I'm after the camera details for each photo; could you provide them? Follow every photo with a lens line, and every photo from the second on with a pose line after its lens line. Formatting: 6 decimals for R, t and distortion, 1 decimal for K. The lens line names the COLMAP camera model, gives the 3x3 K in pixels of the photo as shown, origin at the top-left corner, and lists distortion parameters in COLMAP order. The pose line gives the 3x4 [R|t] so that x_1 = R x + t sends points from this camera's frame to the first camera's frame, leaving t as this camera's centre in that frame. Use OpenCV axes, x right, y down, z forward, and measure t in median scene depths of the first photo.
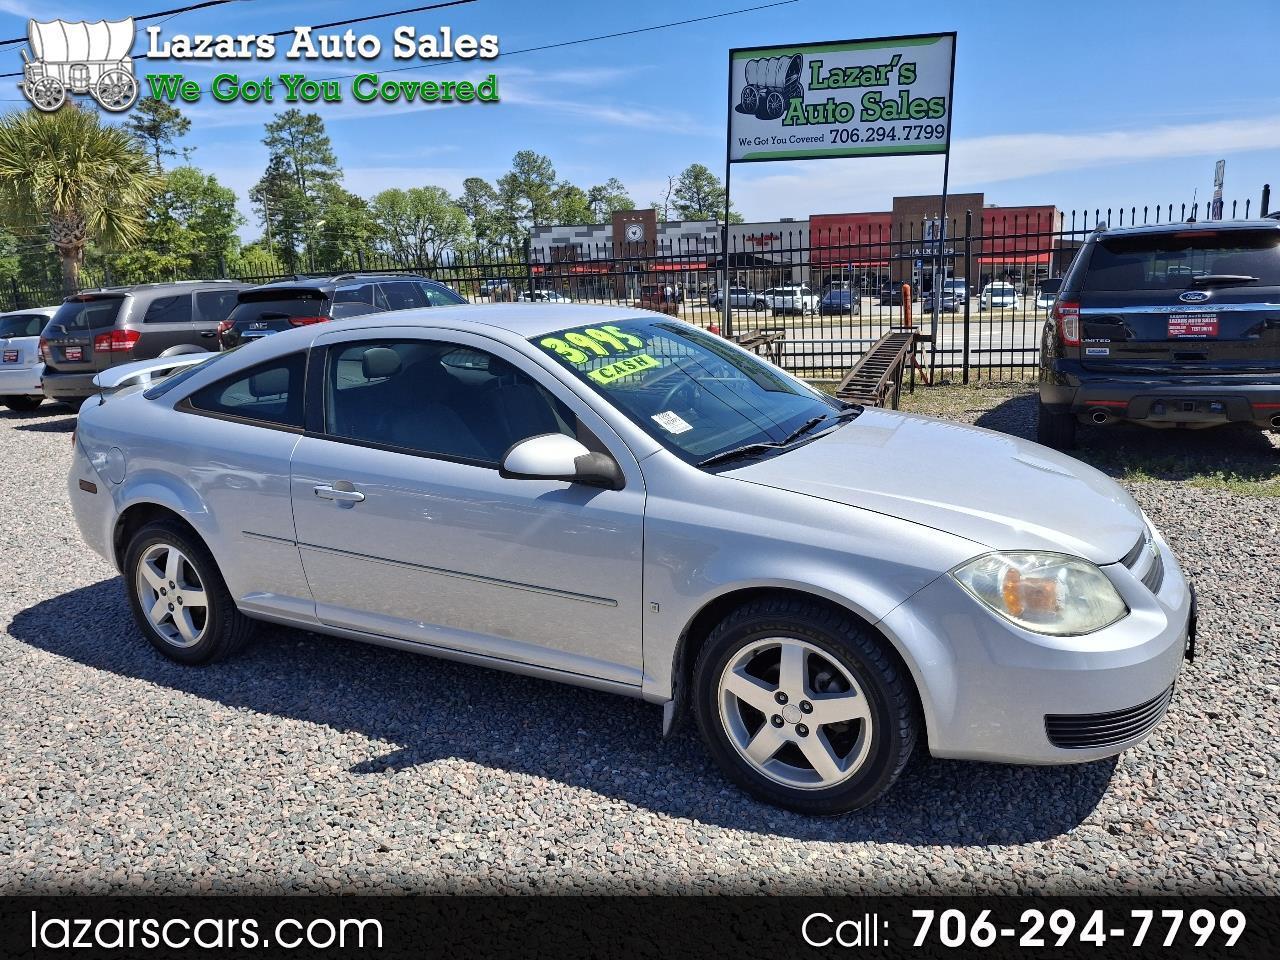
lens RADIAL K [[939.2, 0, 637.9], [0, 939.2, 475.6], [0, 0, 1]] dist [0.040993, -0.102196]
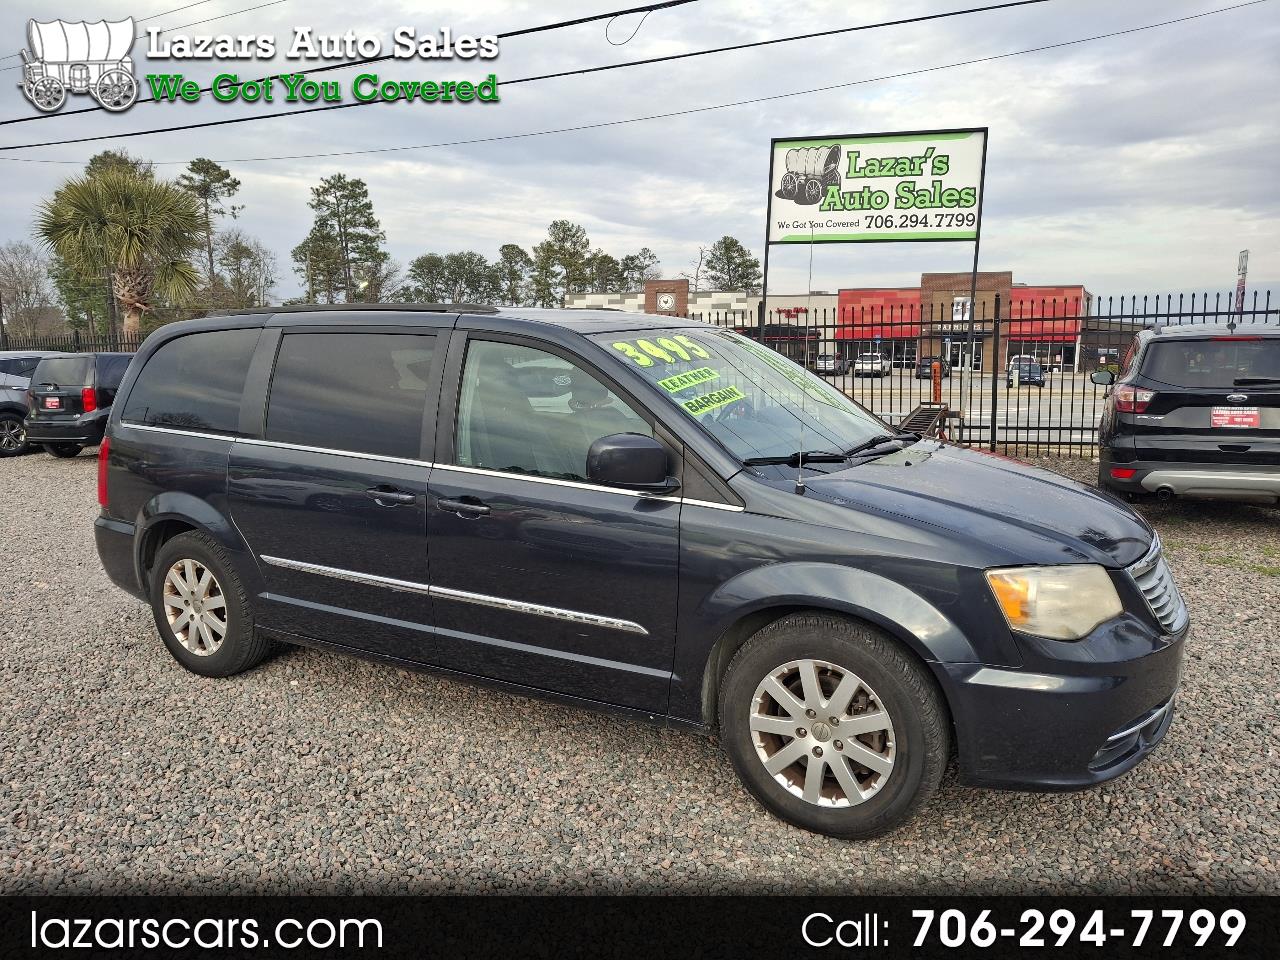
lens RADIAL K [[939.2, 0, 635.9], [0, 939.2, 481.9], [0, 0, 1]] dist [0.040993, -0.102196]
pose [[0.999108, 0.032027, -0.027513, -0.012757], [-0.033661, 0.997561, -0.061140, 0.003288], [0.025487, 0.062012, 0.997750, -0.036273]]
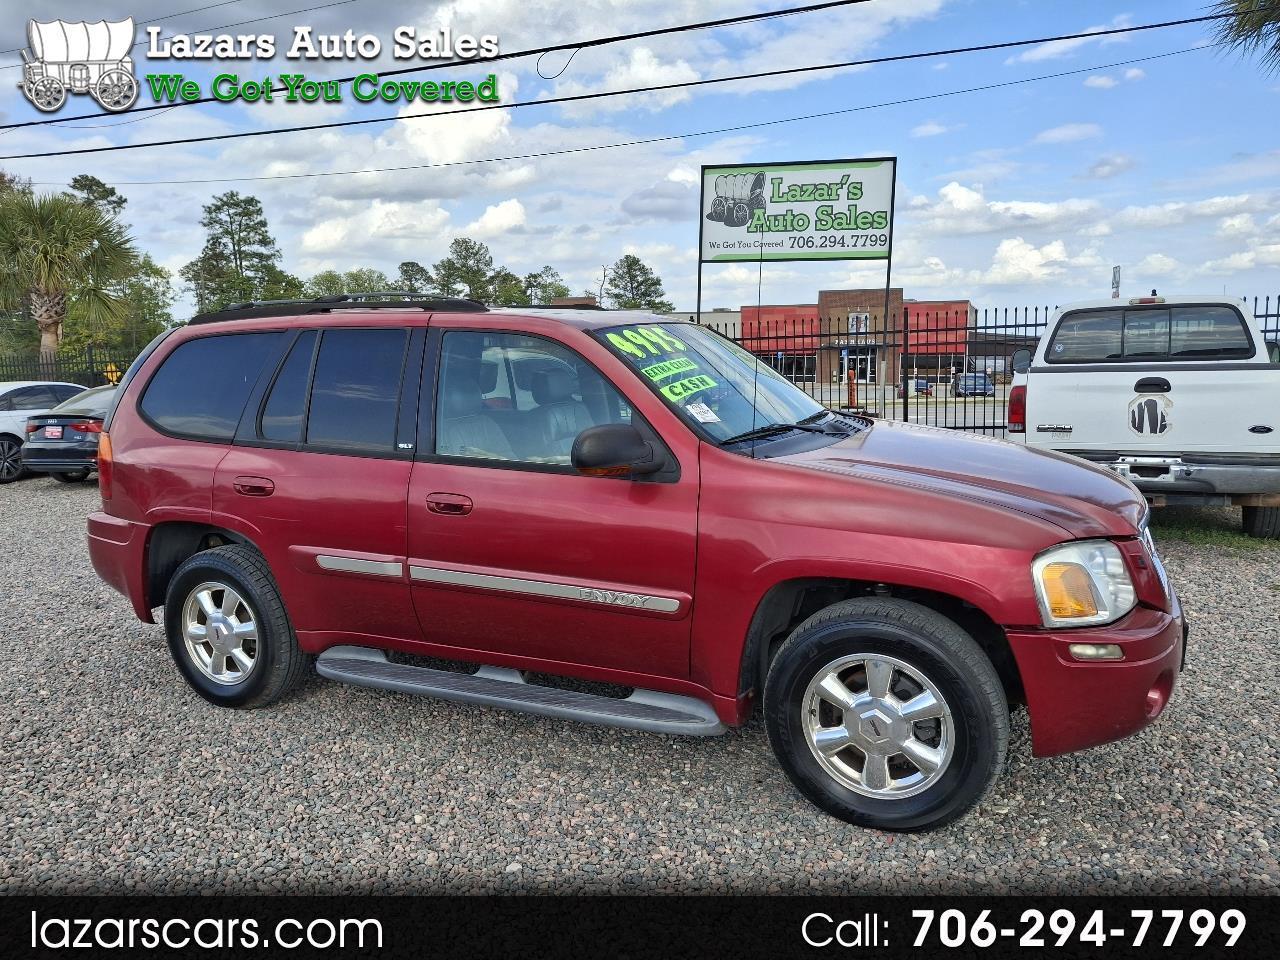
lens RADIAL K [[939.2, 0, 630.5], [0, 939.2, 488.3], [0, 0, 1]] dist [0.040993, -0.102196]
pose [[0.997637, 0.006833, 0.068368, -0.060144], [-0.001750, 0.997247, -0.074132, 0.024369], [-0.068687, 0.073837, 0.994902, -0.101524]]
